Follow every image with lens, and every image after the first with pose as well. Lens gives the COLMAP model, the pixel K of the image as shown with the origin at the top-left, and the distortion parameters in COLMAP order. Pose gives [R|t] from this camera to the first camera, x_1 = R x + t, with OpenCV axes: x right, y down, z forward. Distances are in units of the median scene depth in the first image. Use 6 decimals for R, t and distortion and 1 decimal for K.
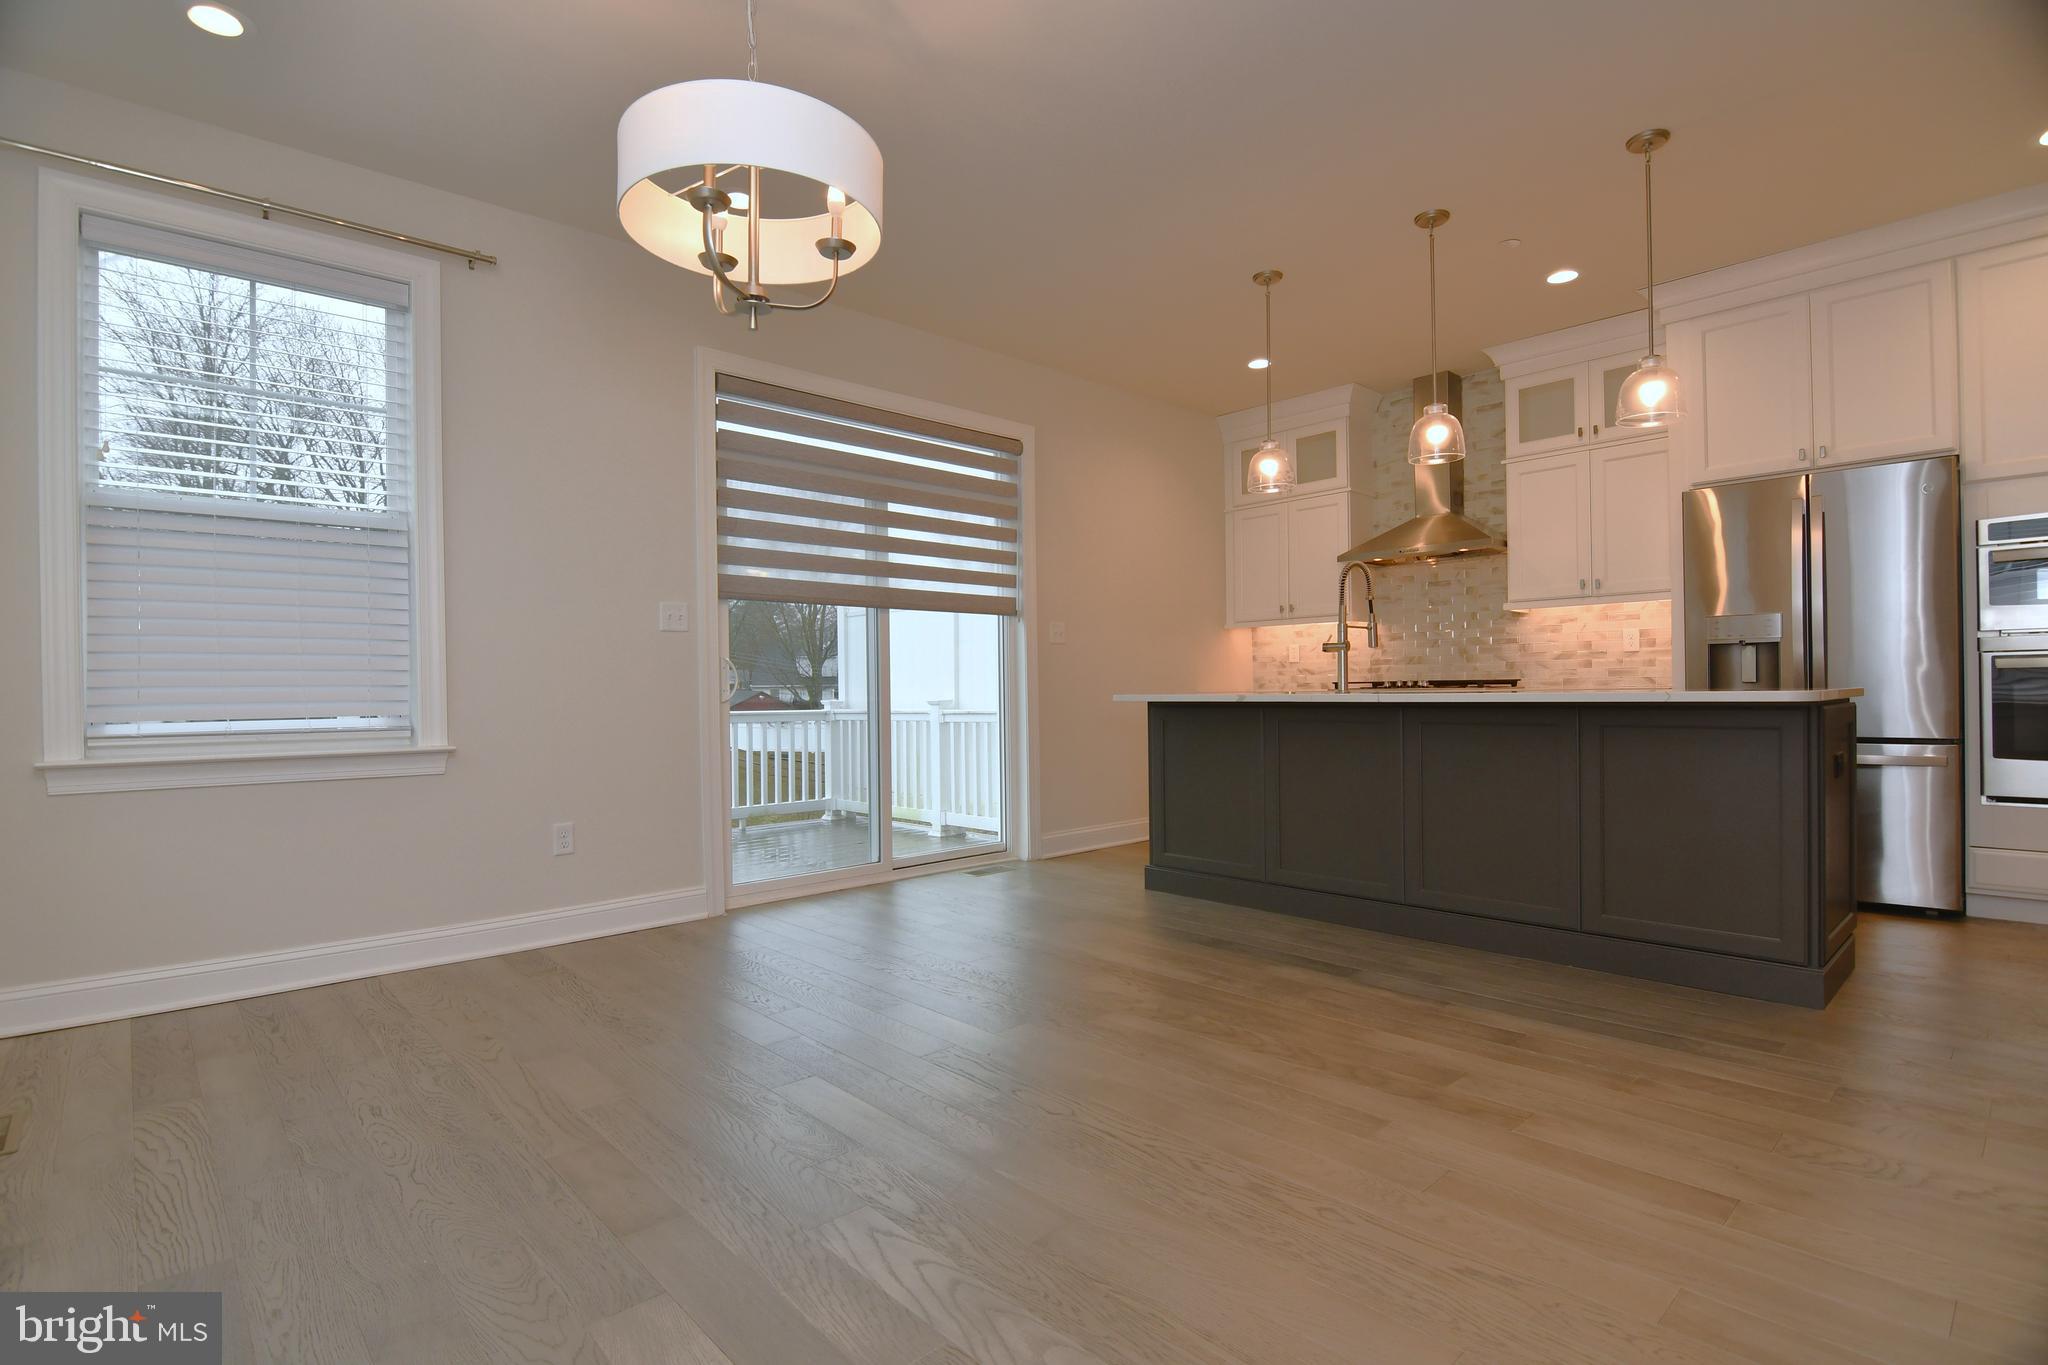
lens RADIAL K [[997.1, 0, 988.0], [0, 997.1, 681.9], [0, 0, 1]] dist [-0.014826, -0.006065]
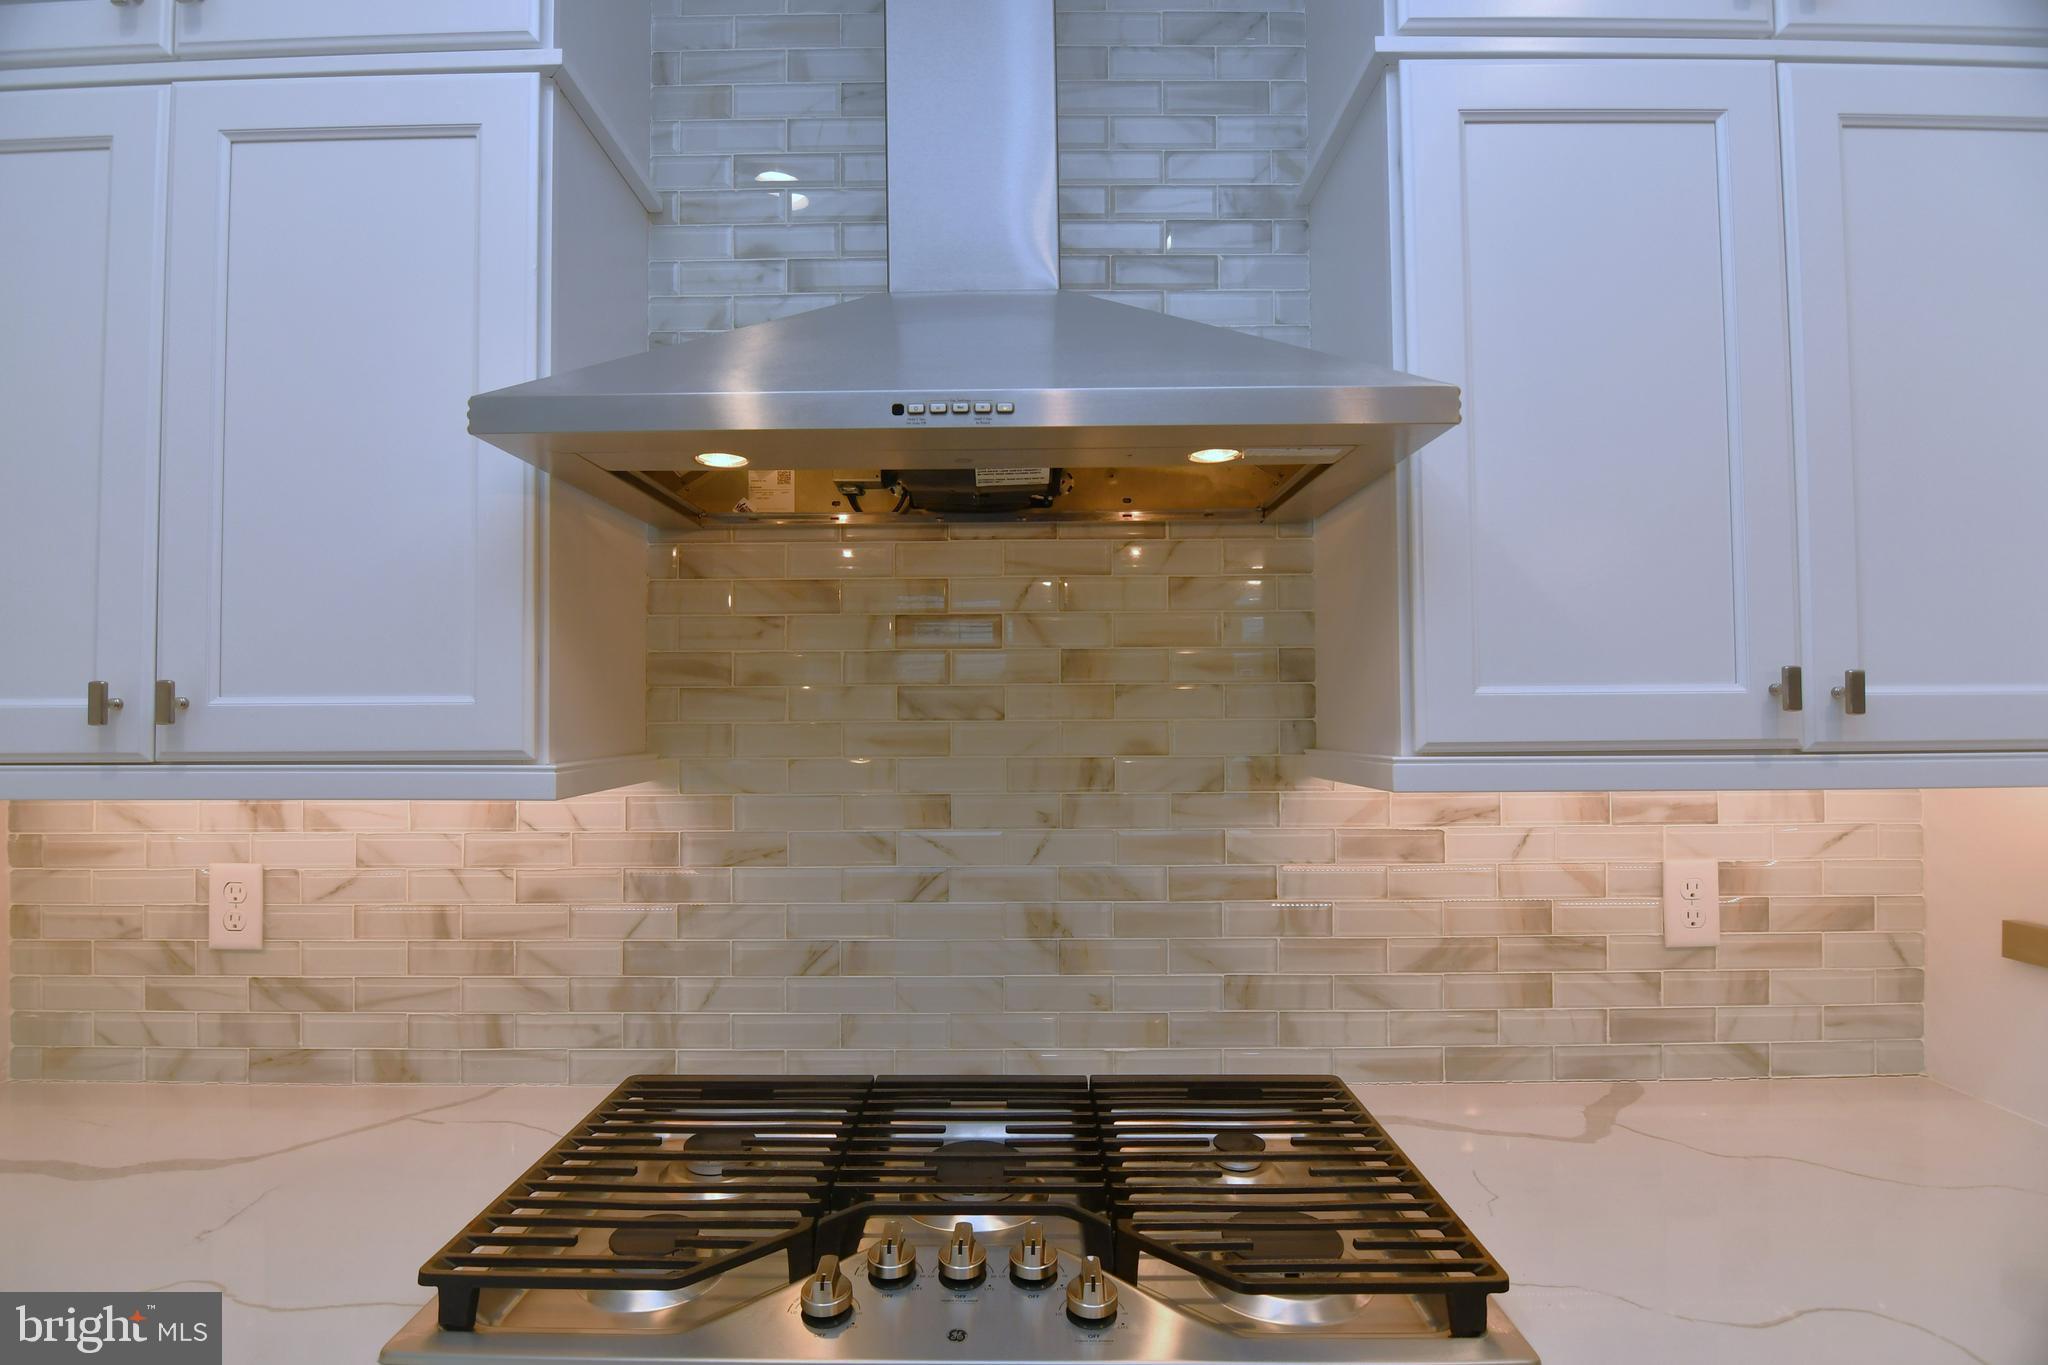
lens RADIAL K [[997.1, 0, 1015.2], [0, 997.1, 707.1], [0, 0, 1]] dist [-0.014826, -0.006065]
pose [[0.655538, 0.014920, 0.755015, 0.325404], [-0.008061, 0.999886, -0.012760, -0.086401], [-0.755119, 0.002279, 0.655583, 0.935127]]
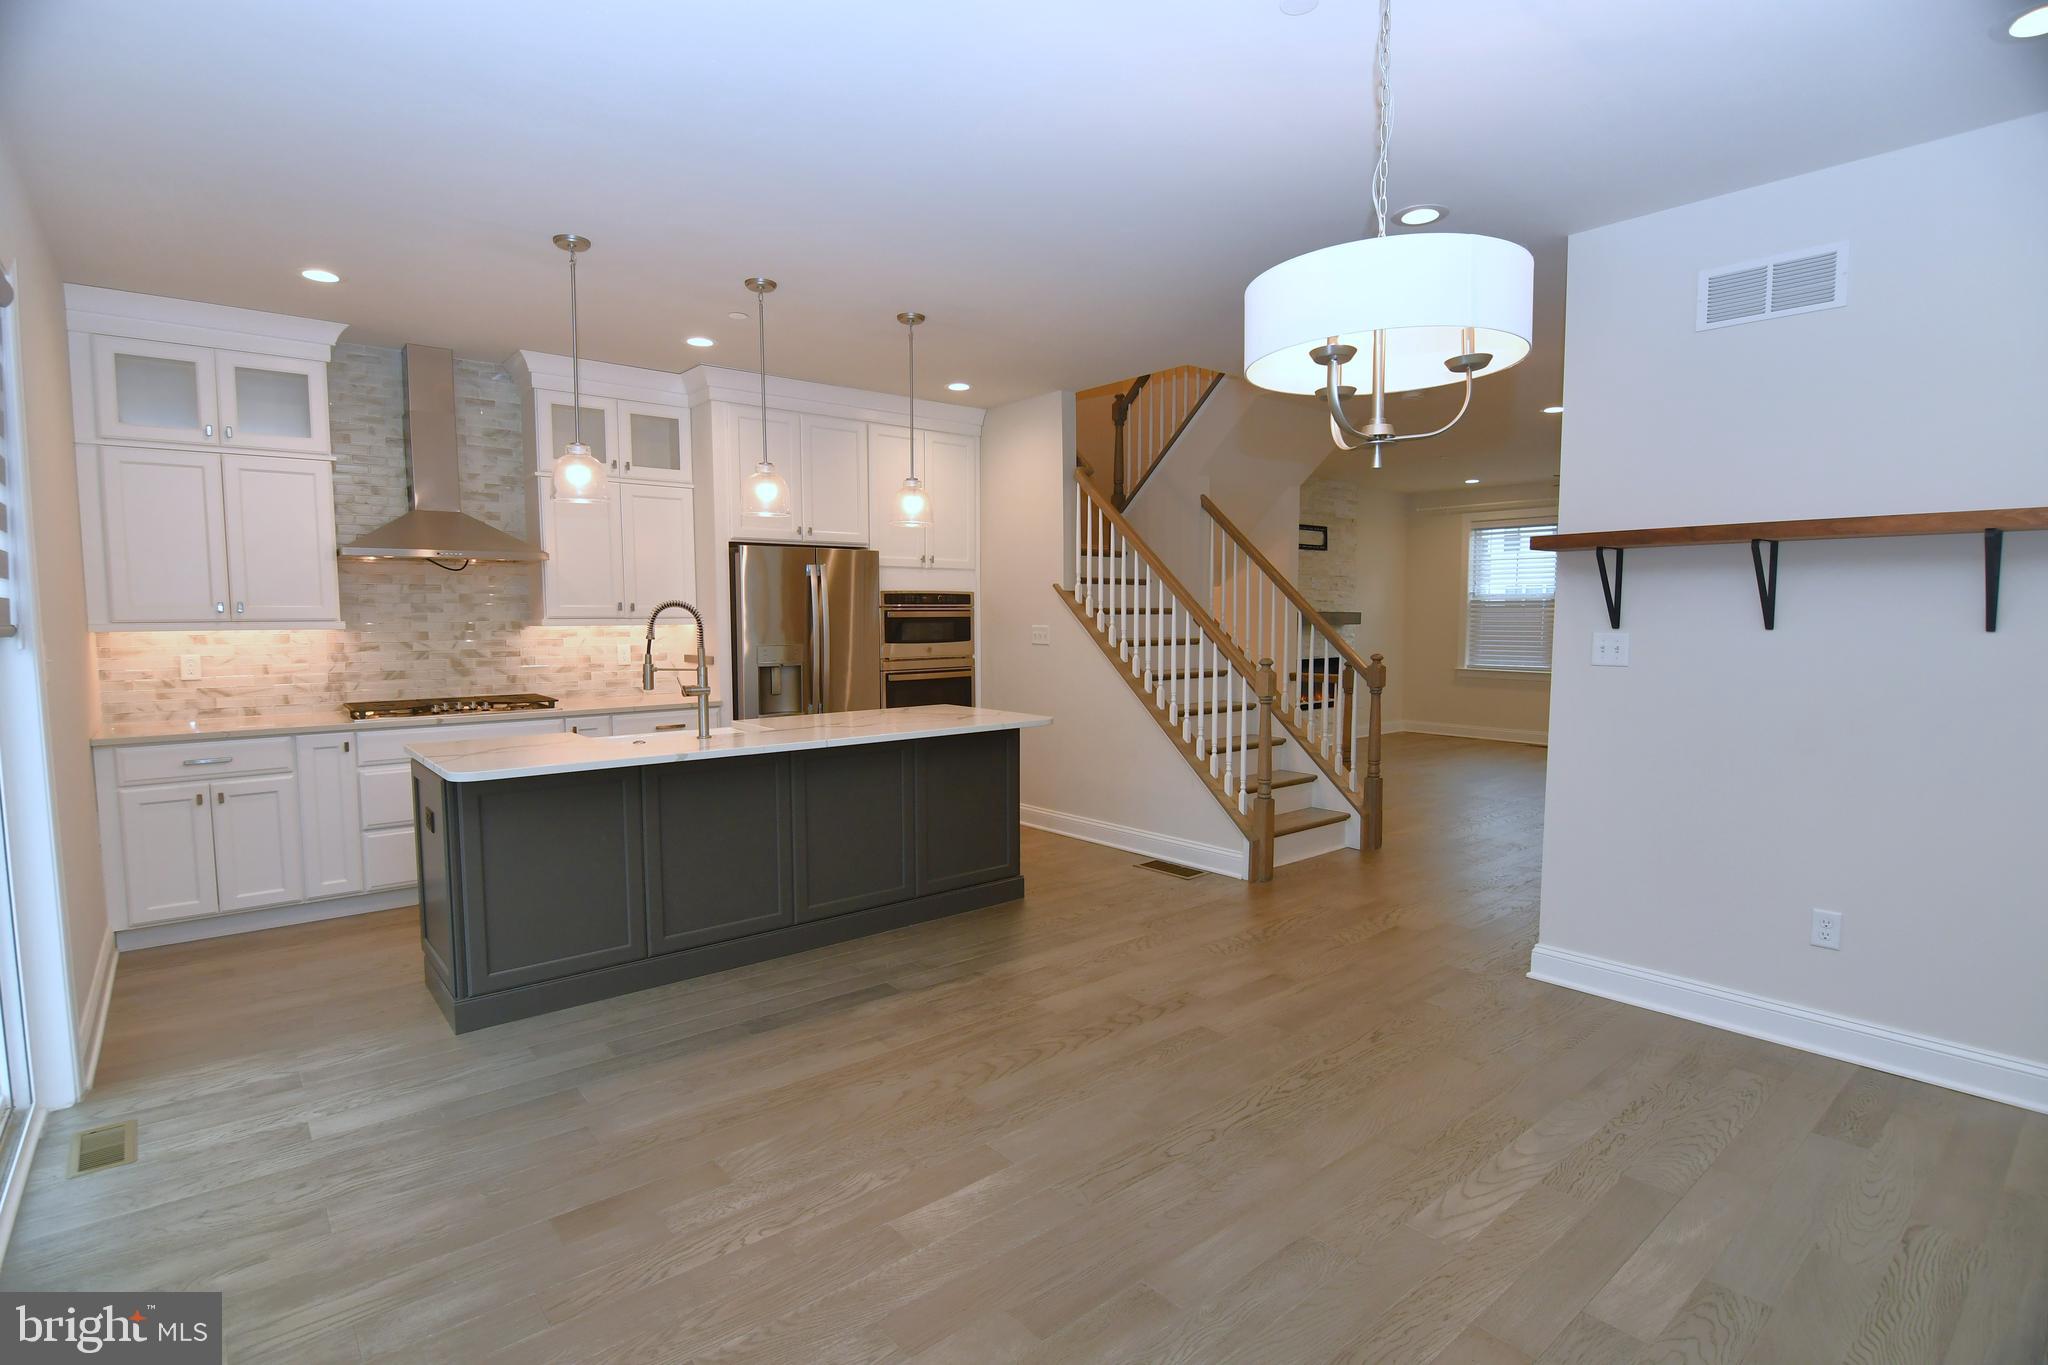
lens RADIAL K [[997.1, 0, 1014.9], [0, 997.1, 699.1], [0, 0, 1]] dist [-0.014826, -0.006065]
pose [[0.022681, -0.076944, 0.996777, -0.463666], [-0.007636, 0.996992, 0.077134, -0.080353], [-0.999714, -0.009361, 0.022026, 0.511747]]
